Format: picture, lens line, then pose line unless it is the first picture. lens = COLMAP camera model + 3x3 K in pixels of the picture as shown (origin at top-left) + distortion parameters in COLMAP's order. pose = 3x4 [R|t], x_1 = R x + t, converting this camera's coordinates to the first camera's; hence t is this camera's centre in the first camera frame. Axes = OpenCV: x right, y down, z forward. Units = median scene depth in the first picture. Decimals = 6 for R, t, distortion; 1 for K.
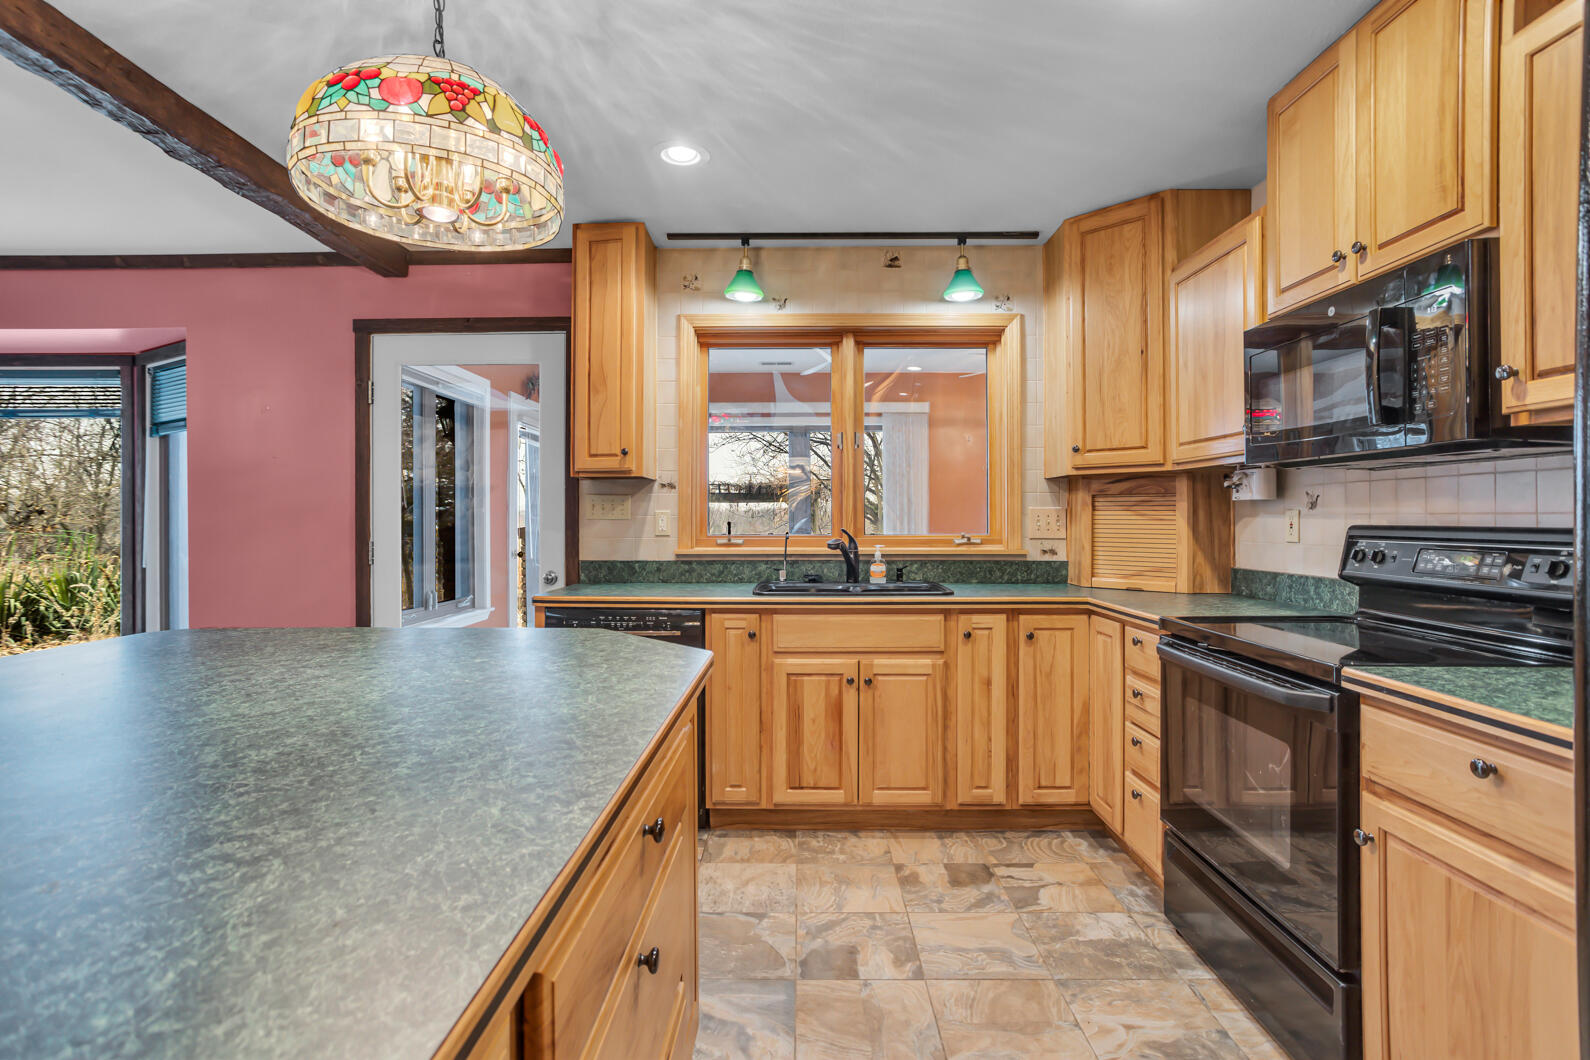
lens RADIAL K [[764.4, 0, 789.6], [0, 764.4, 512.6], [0, 0, 1]] dist [-0.054519, 0.040473]
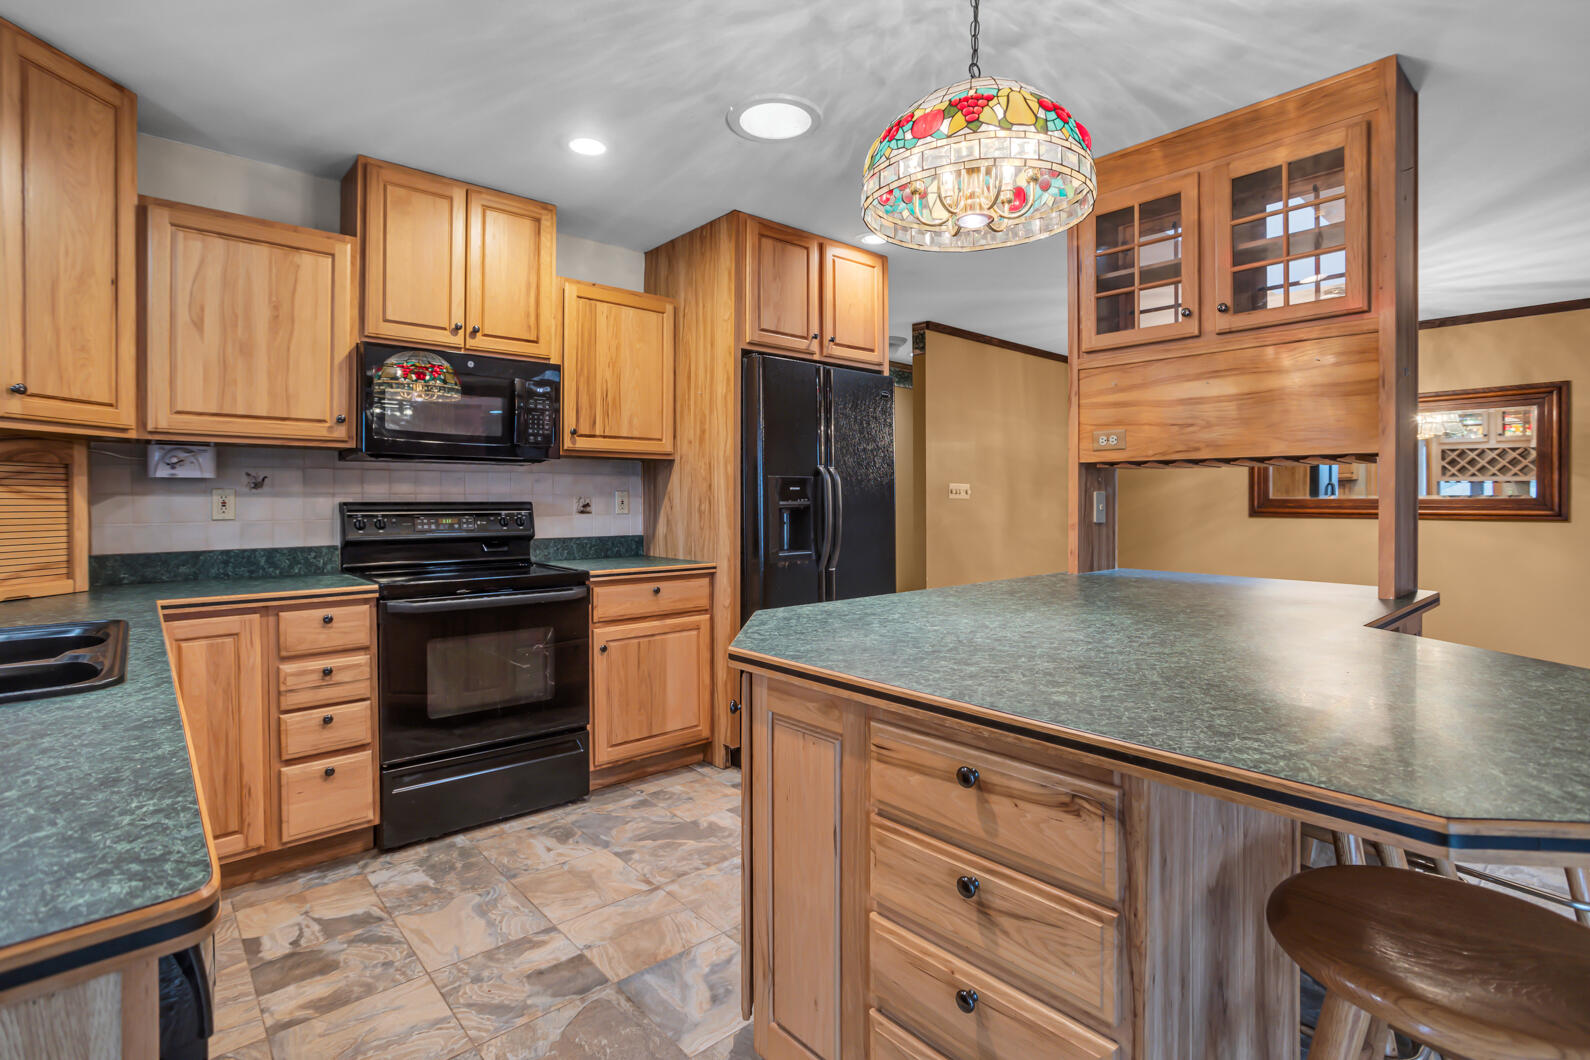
lens RADIAL K [[764.4, 0, 789.6], [0, 764.4, 512.6], [0, 0, 1]] dist [-0.054519, 0.040473]
pose [[-0.671877, -0.013469, 0.740540, -0.581660], [-0.005302, 0.999896, 0.013376, 0.010101], [-0.740644, 0.005061, -0.671879, 1.025750]]
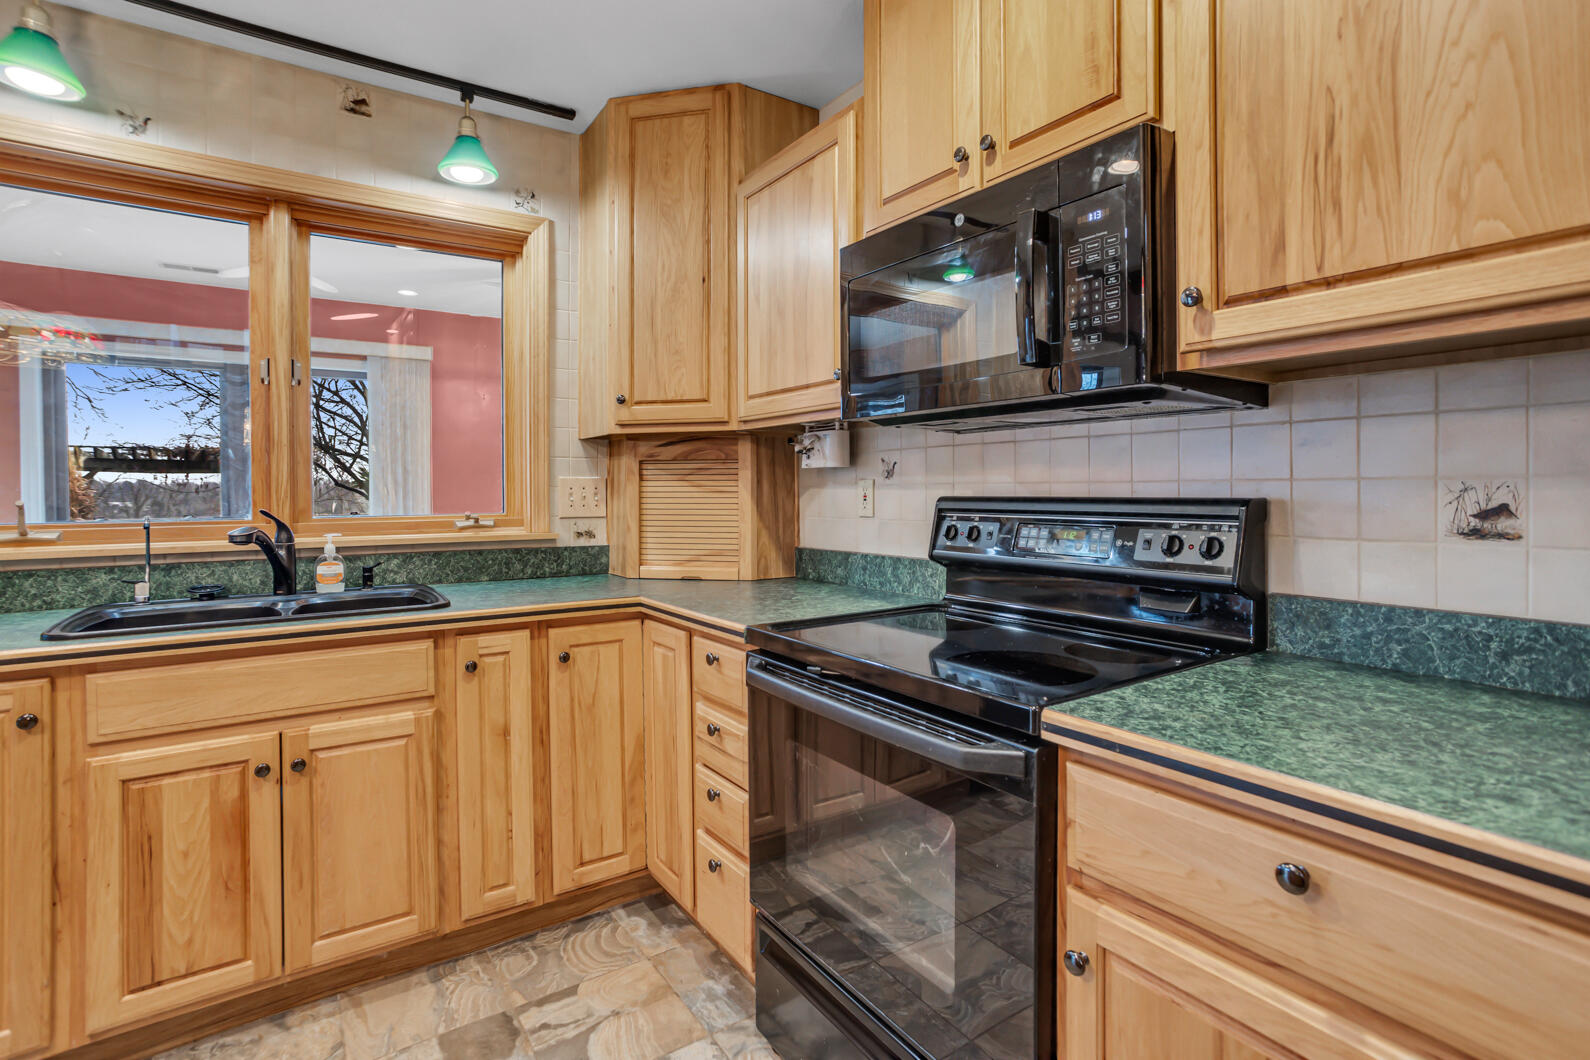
lens RADIAL K [[761.7, 0, 787.6], [0, 761.7, 495.4], [0, 0, 1]] dist [-0.058867, 0.034739]
pose [[0.822444, -0.008851, 0.568777, 0.088058], [0.001700, 0.999913, 0.013103, 0.002867], [-0.568843, -0.009809, 0.822387, 0.303107]]
